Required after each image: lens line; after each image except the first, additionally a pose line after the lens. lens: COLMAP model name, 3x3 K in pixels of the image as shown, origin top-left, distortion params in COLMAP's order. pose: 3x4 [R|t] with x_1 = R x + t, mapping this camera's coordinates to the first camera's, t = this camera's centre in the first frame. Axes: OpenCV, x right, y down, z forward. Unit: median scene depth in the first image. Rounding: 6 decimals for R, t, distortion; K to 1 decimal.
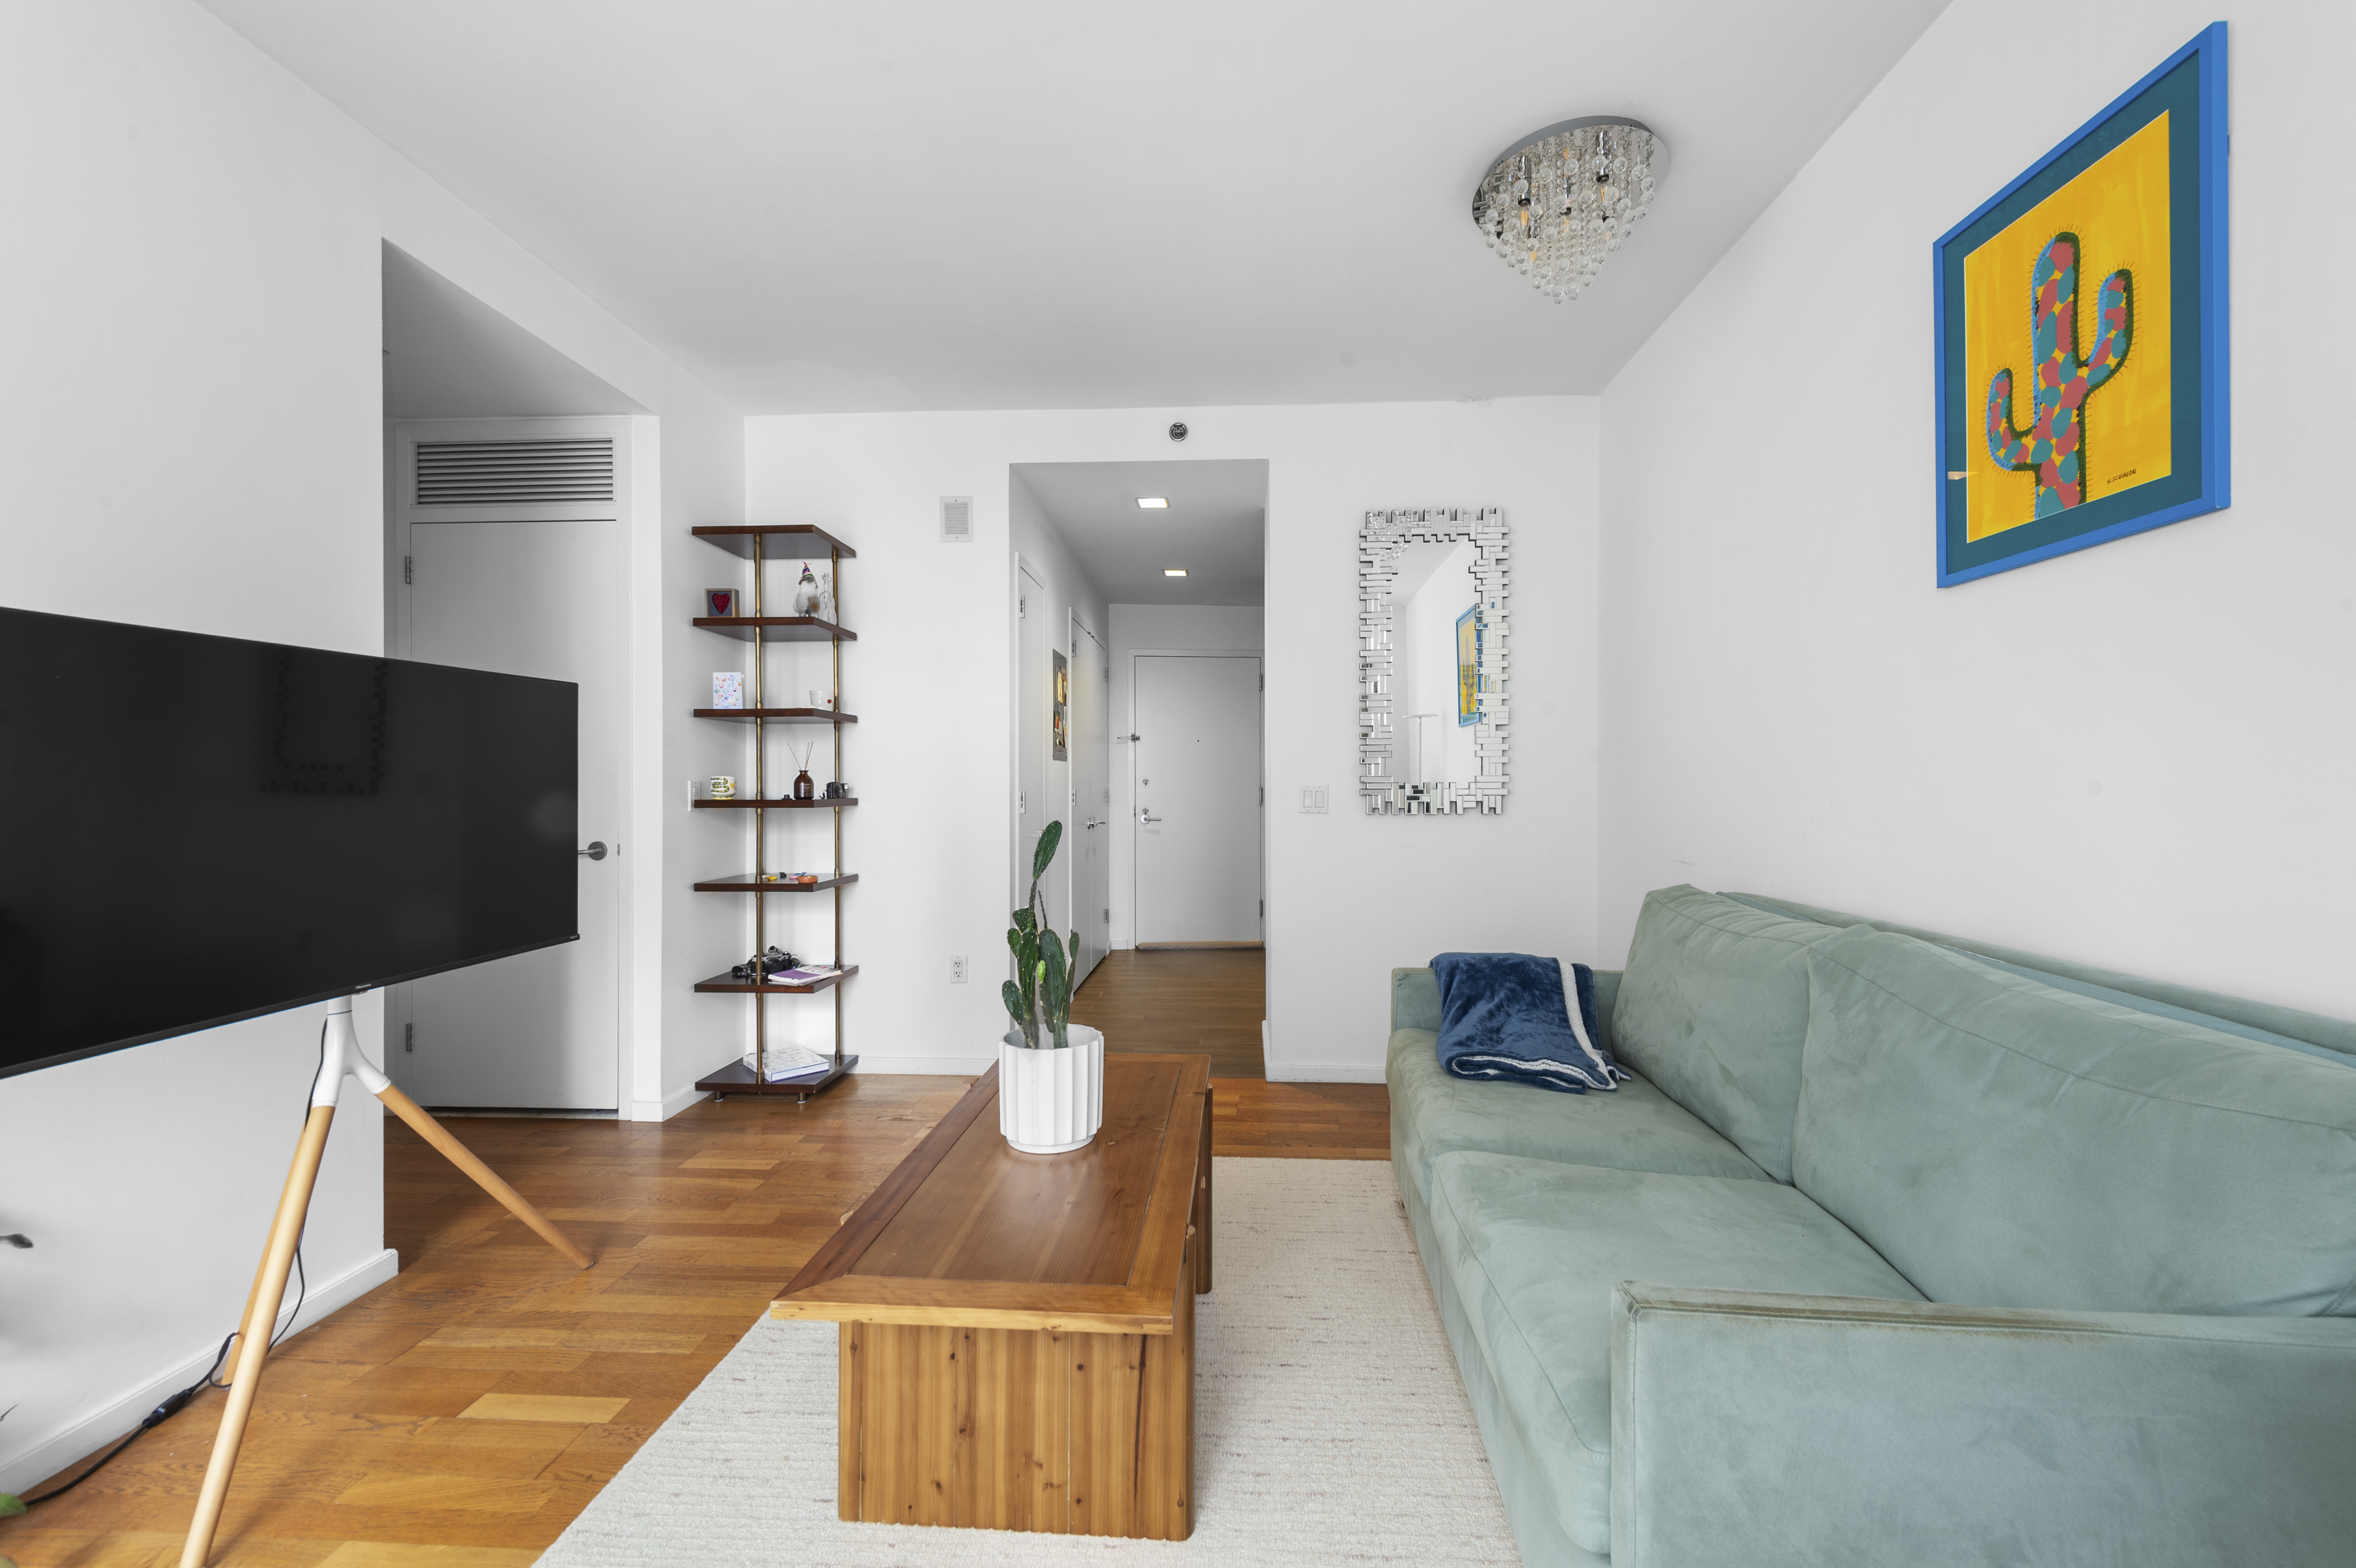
lens RADIAL K [[930.8, 0, 1182.1], [0, 930.8, 786.8], [0, 0, 1]] dist [0.016181, -0.004771]
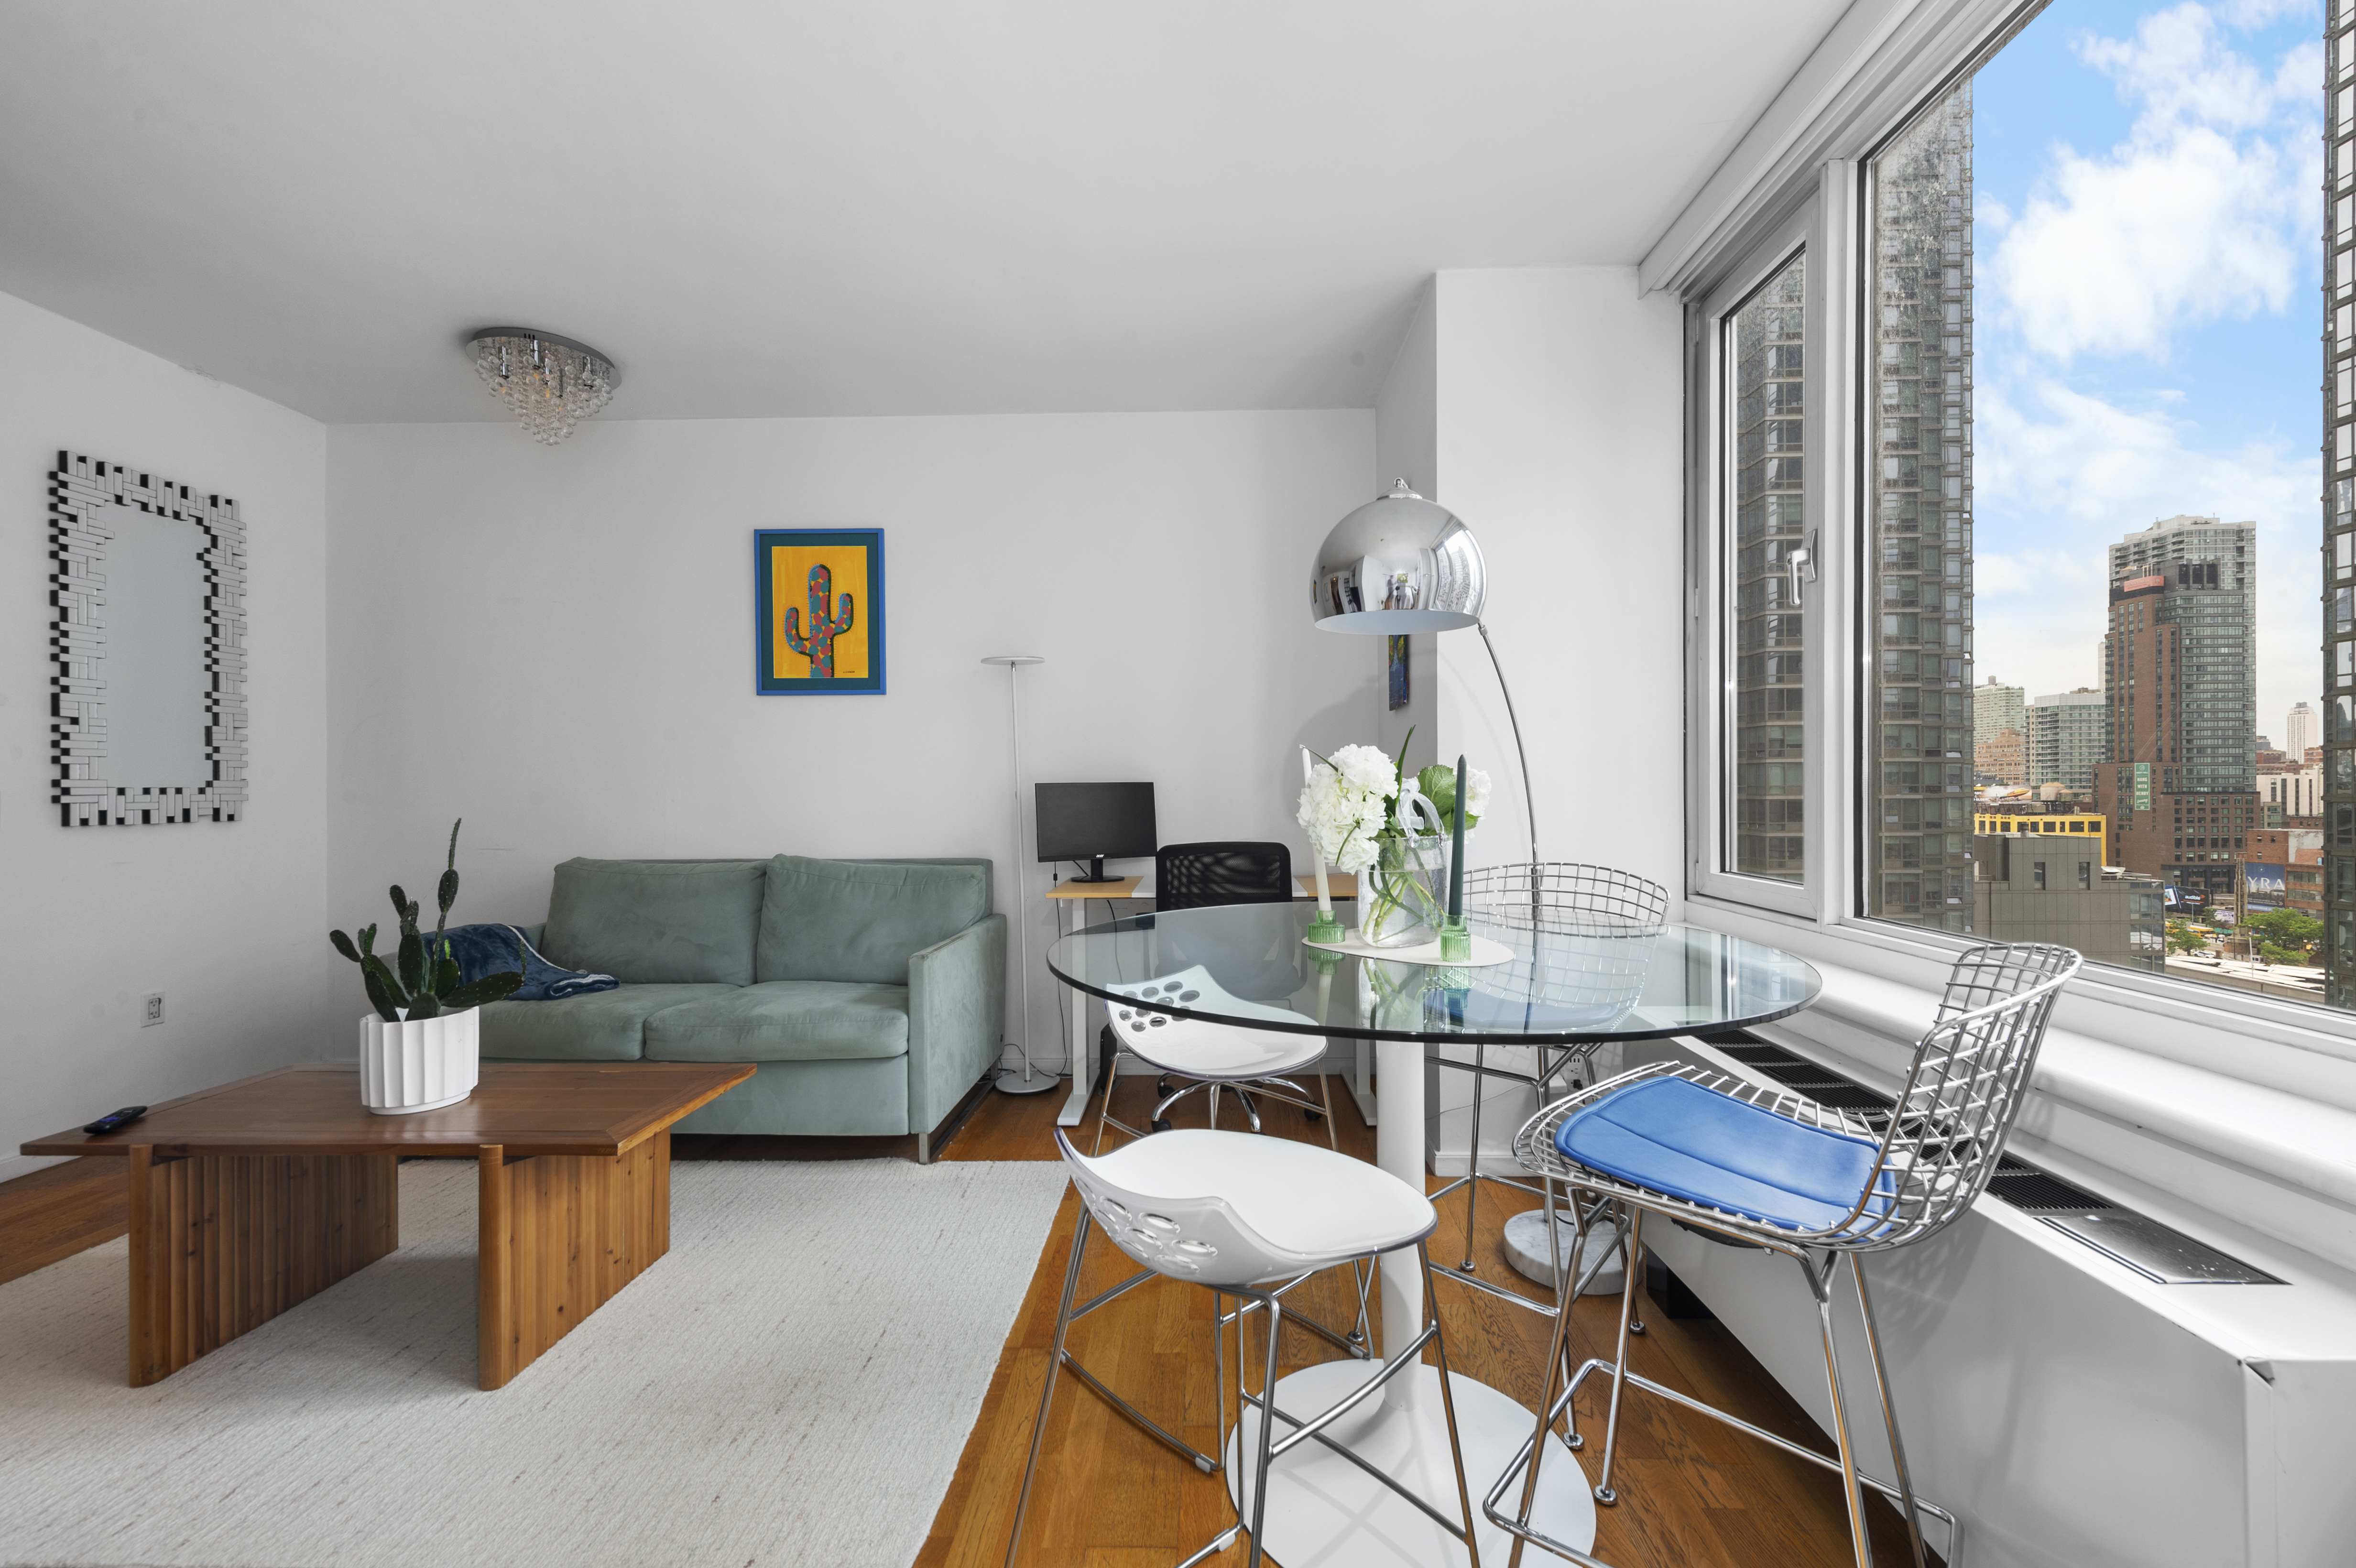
lens RADIAL K [[930.8, 0, 1181.6], [0, 930.8, 795.2], [0, 0, 1]] dist [0.016181, -0.004771]
pose [[-0.031670, 0.000579, 0.999498, -0.908527], [0.004089, 0.999992, -0.000450, 0.009900], [-0.999490, 0.004072, -0.031672, 0.087730]]
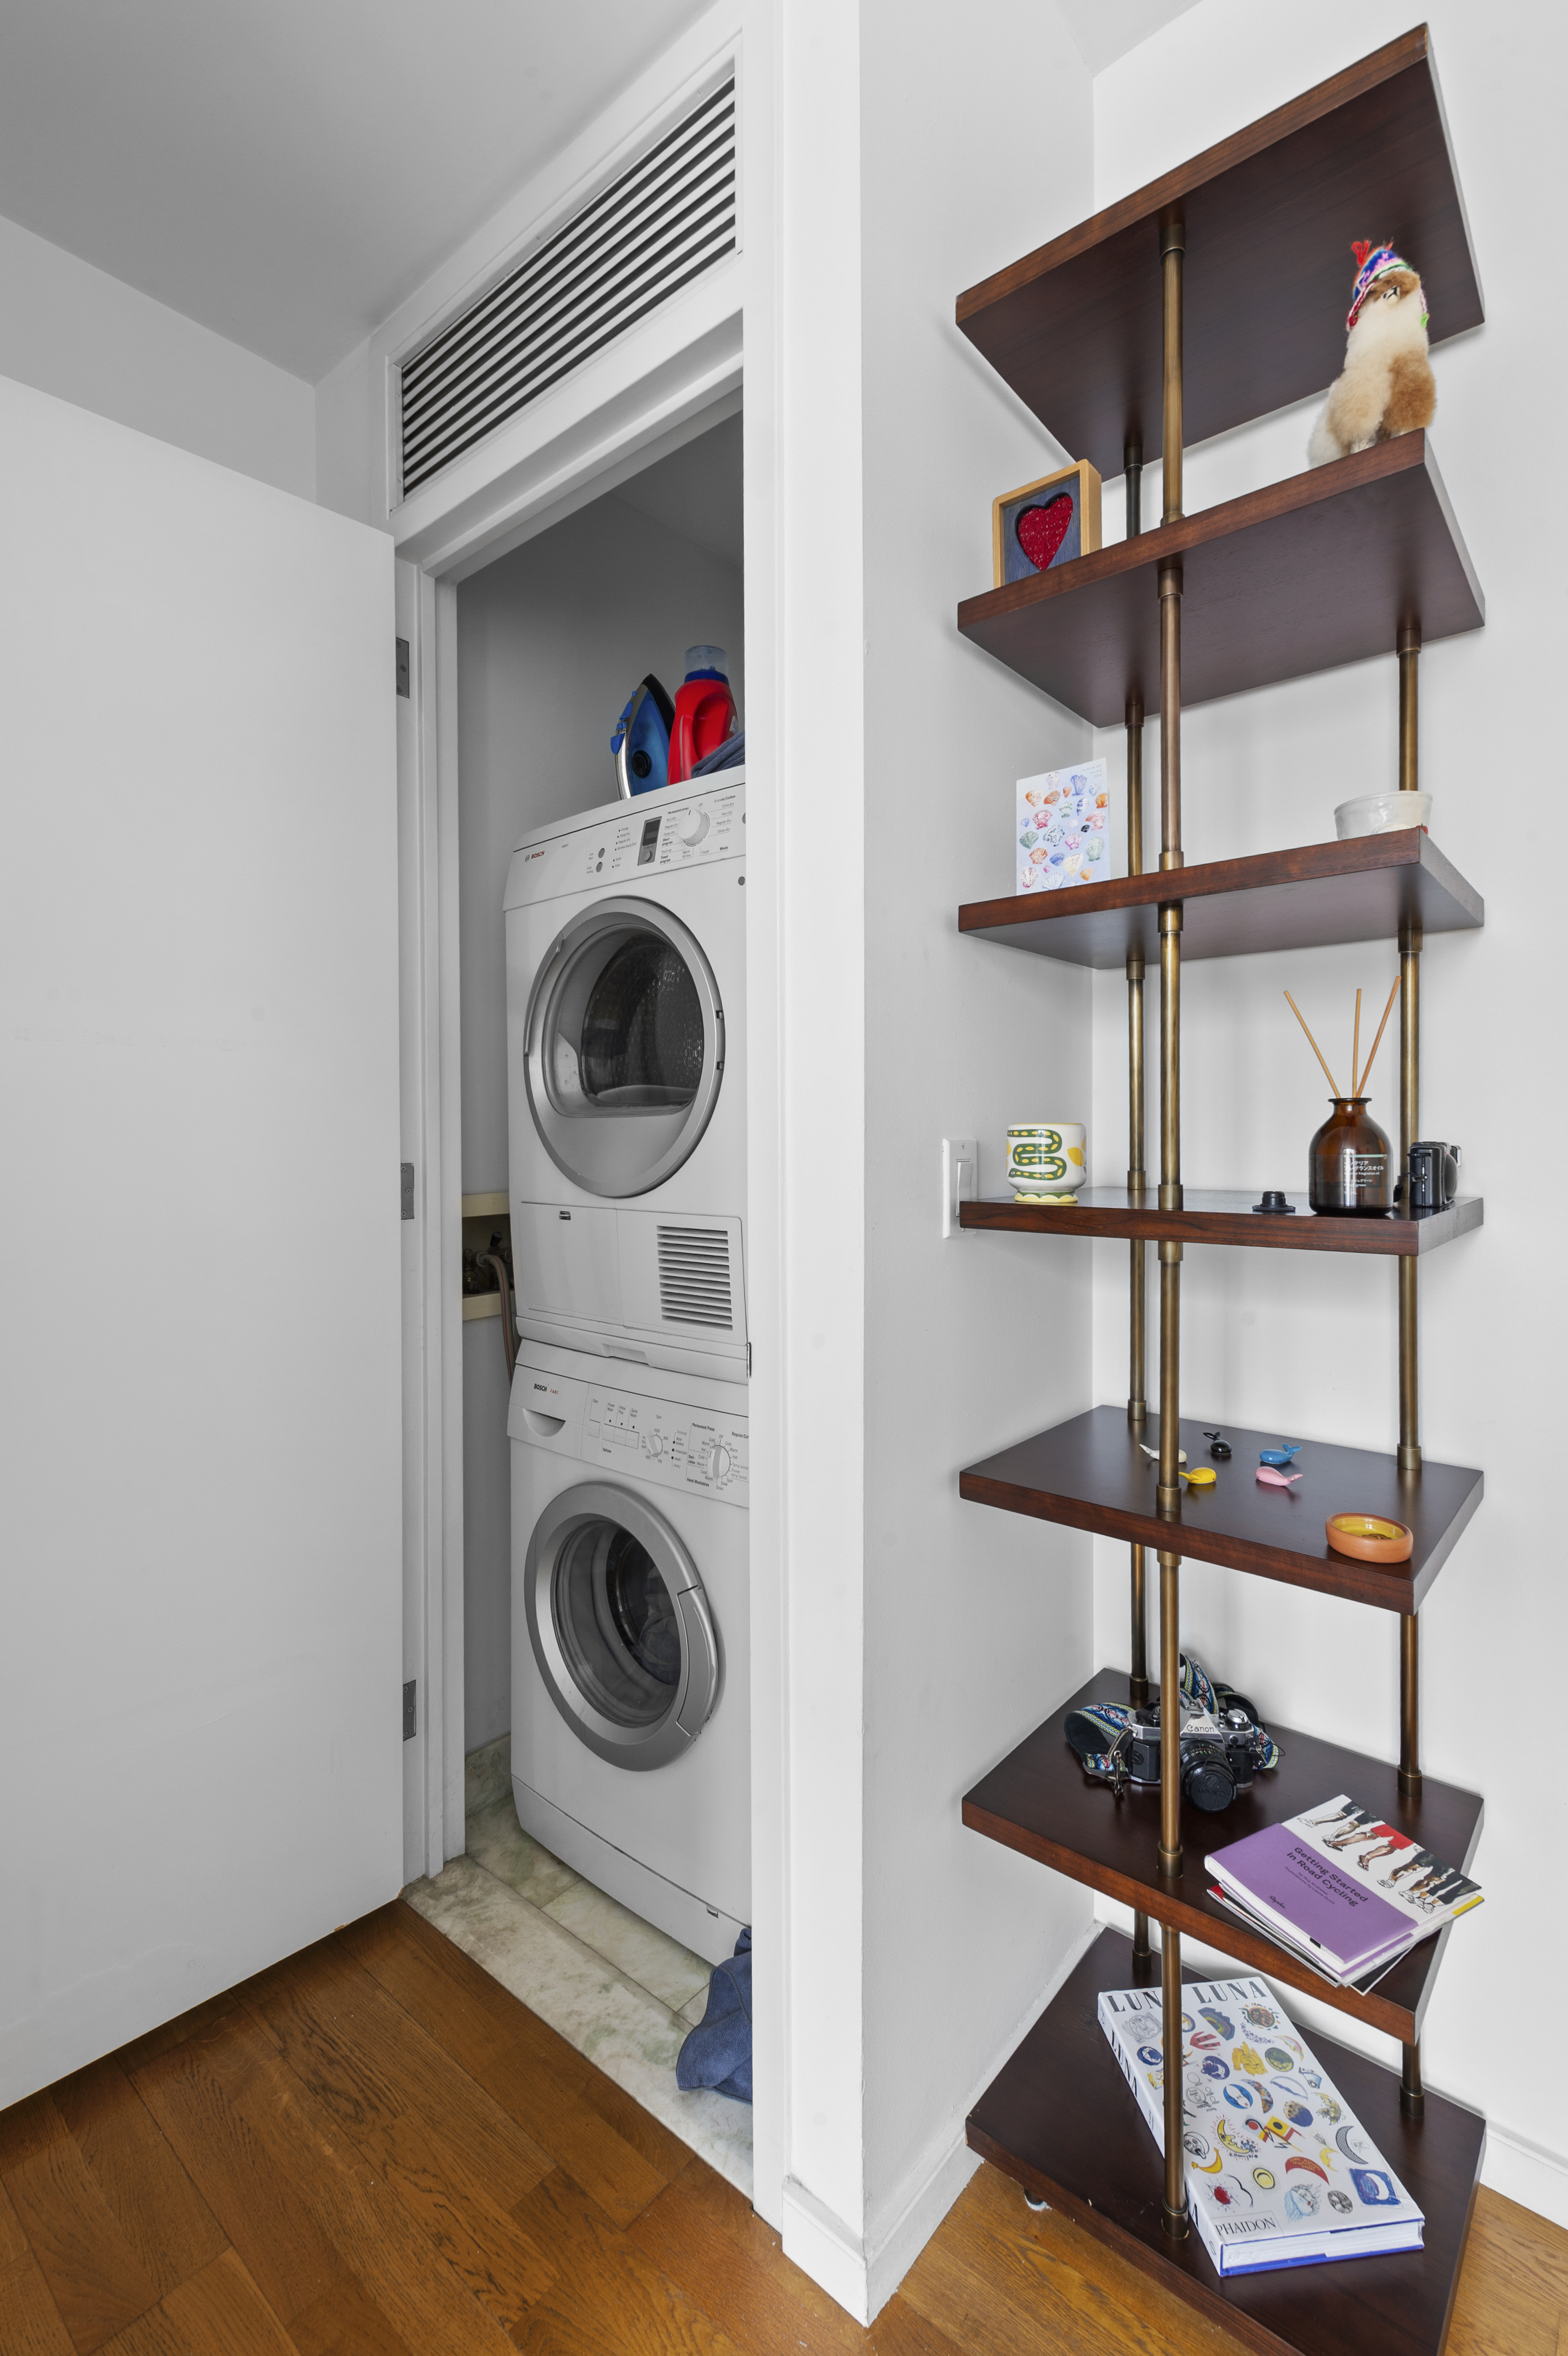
lens RADIAL K [[1070.6, 0, 800.0], [0, 1070.6, 1168.4], [0, 0, 1]] dist [0.001622, -0.000554]
pose [[0.805102, 0.014670, -0.592955, -0.473113], [0.002230, 0.999612, 0.027758, -0.008973], [0.593133, -0.023670, 0.804757, 0.912538]]
